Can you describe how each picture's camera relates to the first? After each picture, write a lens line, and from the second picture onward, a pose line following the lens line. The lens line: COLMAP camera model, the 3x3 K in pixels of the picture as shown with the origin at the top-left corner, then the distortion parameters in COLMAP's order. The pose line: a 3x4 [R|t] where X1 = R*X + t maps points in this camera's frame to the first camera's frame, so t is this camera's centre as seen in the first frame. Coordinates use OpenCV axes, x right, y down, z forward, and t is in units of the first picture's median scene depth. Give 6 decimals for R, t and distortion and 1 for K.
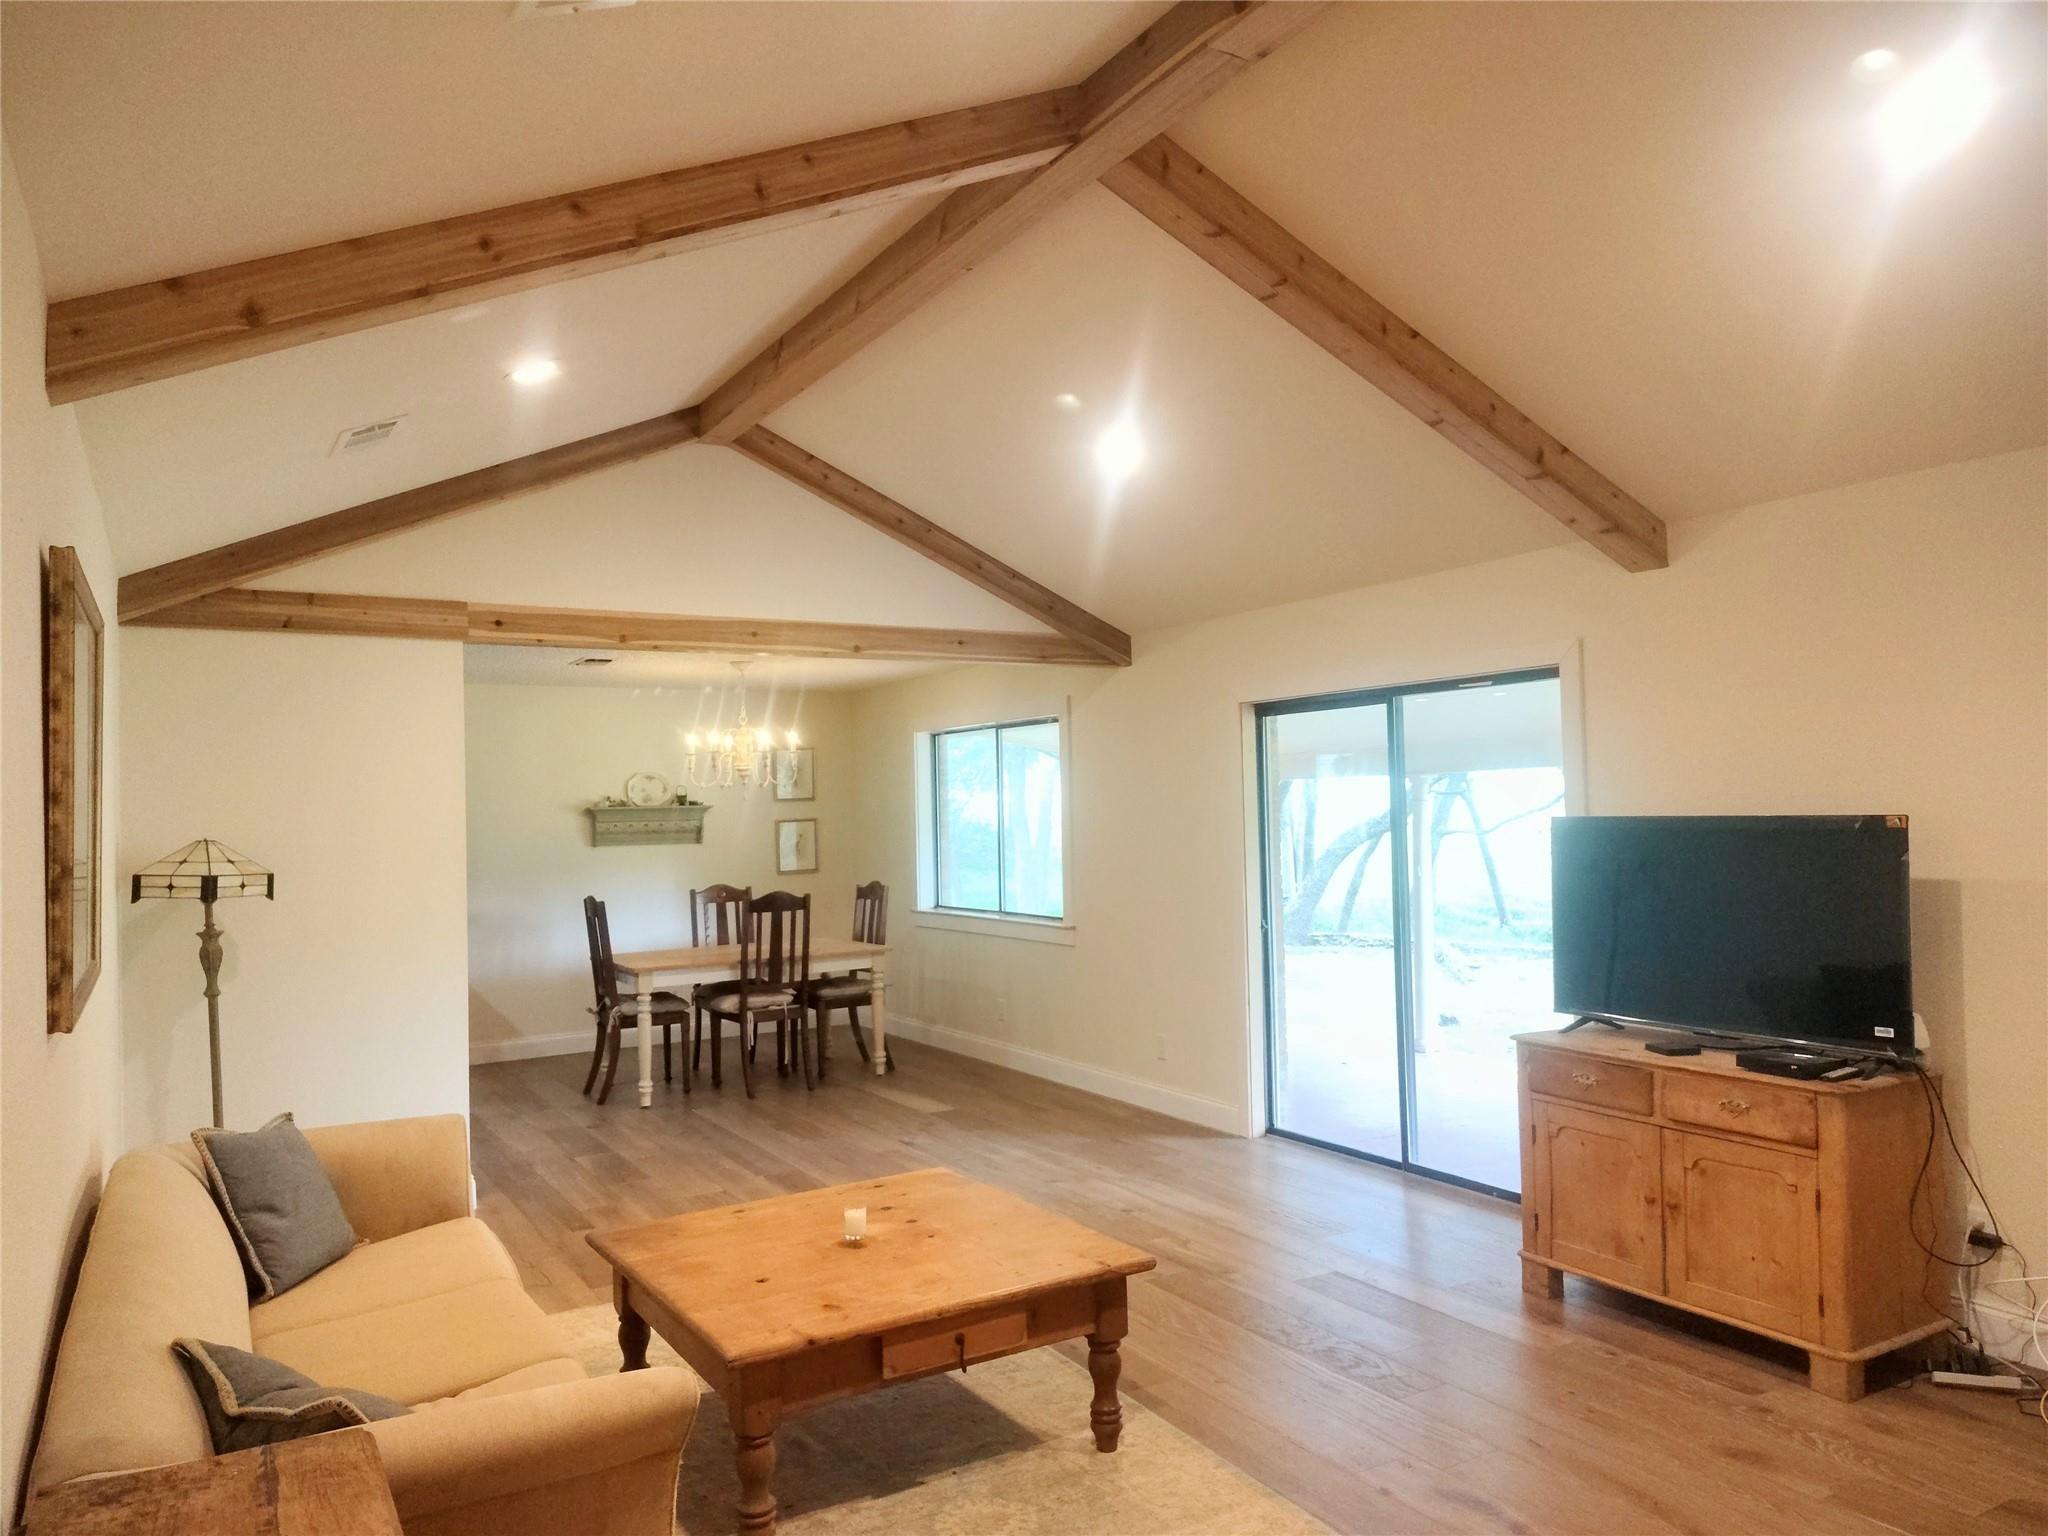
lens RADIAL K [[1413.2, 0, 1024.0], [0, 1413.2, 768.0], [0, 0, 1]] dist [0.075411, -0.099695]
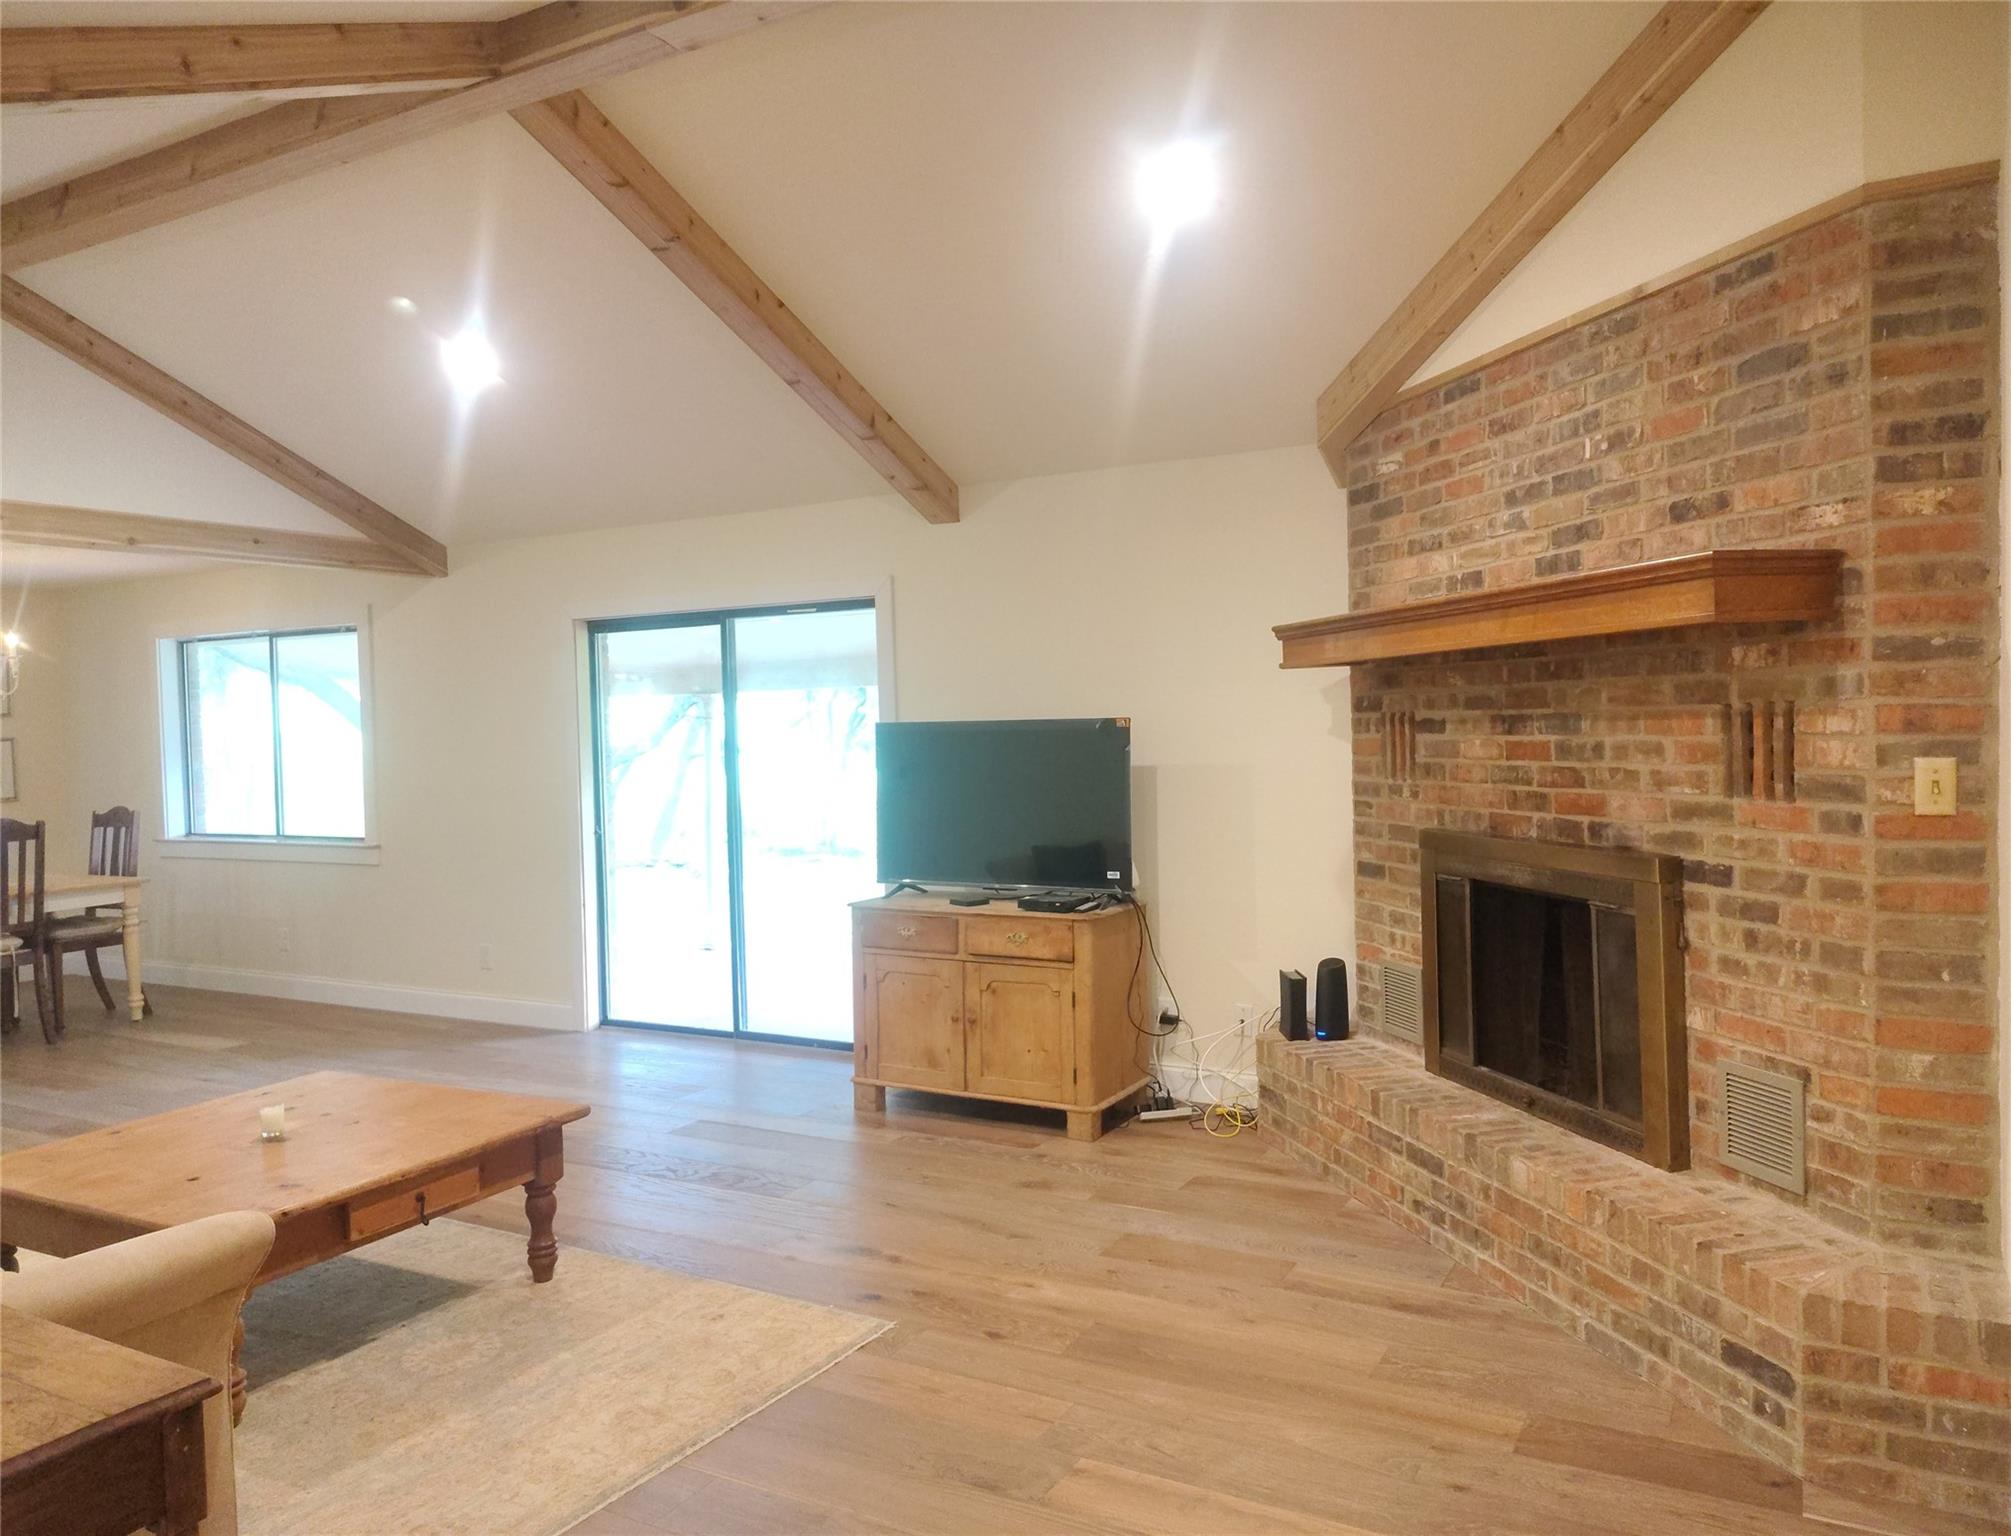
lens RADIAL K [[1404.3, 0, 1034.8], [0, 1404.3, 762.9], [0, 0, 1]] dist [0.041744, -0.046347]
pose [[0.858656, -0.014250, 0.512354, -0.140085], [-0.010472, 0.998917, 0.045333, 0.014335], [-0.512445, -0.044291, 0.857577, -0.103995]]
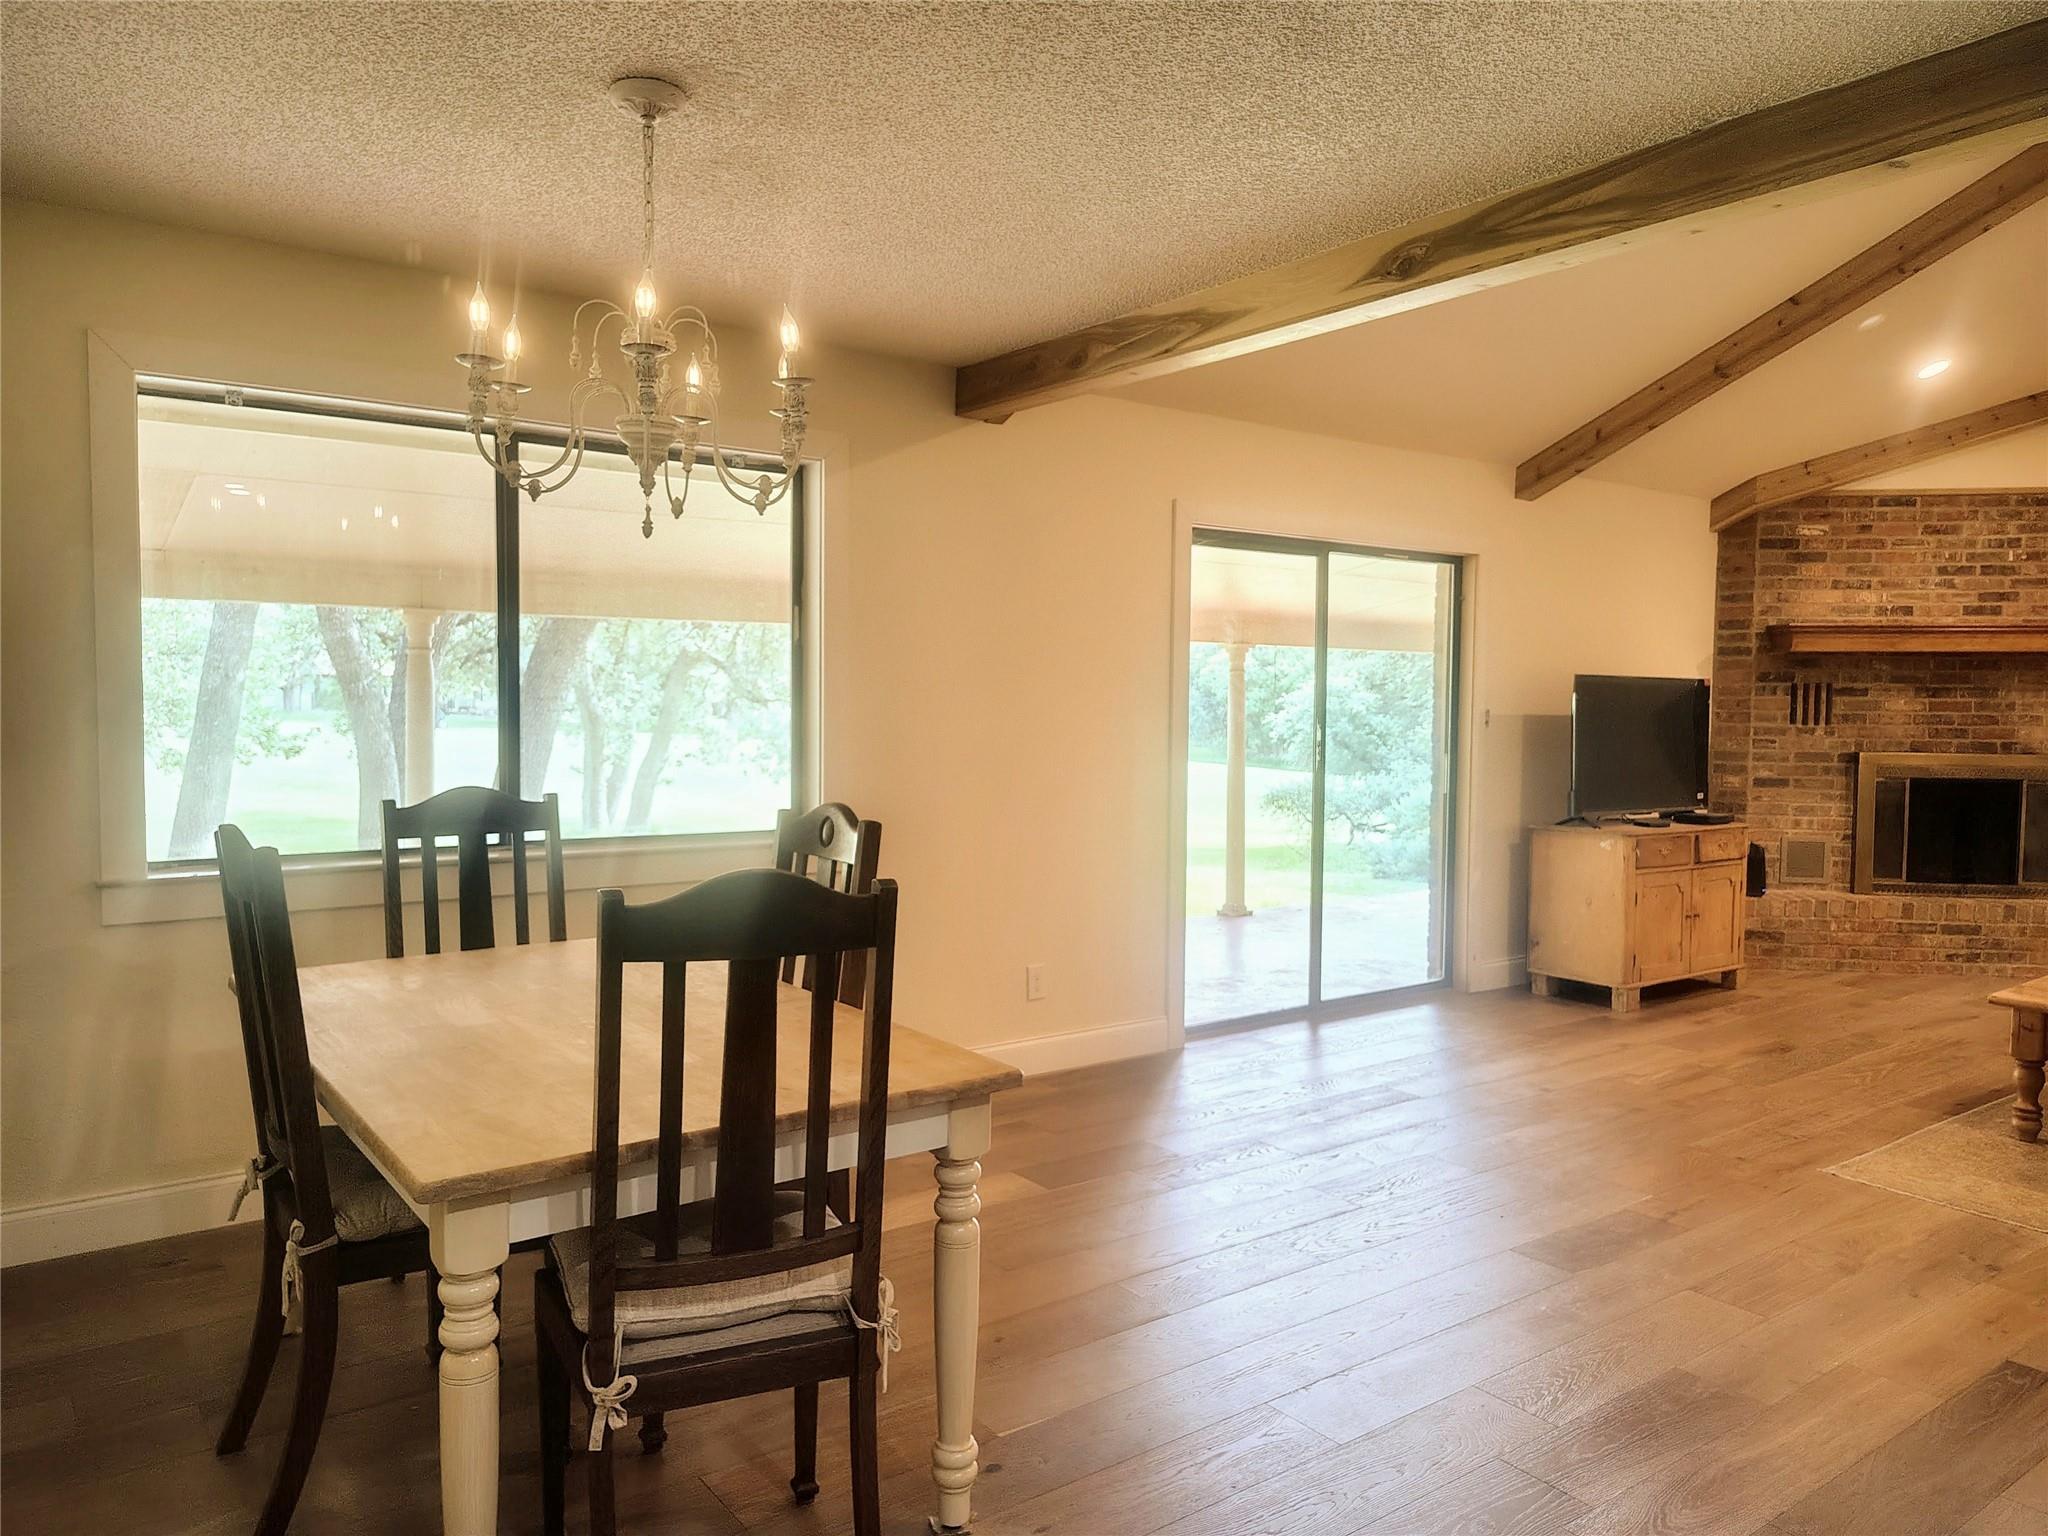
lens RADIAL K [[1413.2, 0, 1024.0], [0, 1413.2, 768.0], [0, 0, 1]] dist [0.075411, -0.099695]
pose [[-0.107894, -0.025772, 0.993828, -1.028953], [-0.039840, 0.998973, 0.021580, 0.128785], [-0.993364, -0.037266, -0.108810, 1.862392]]
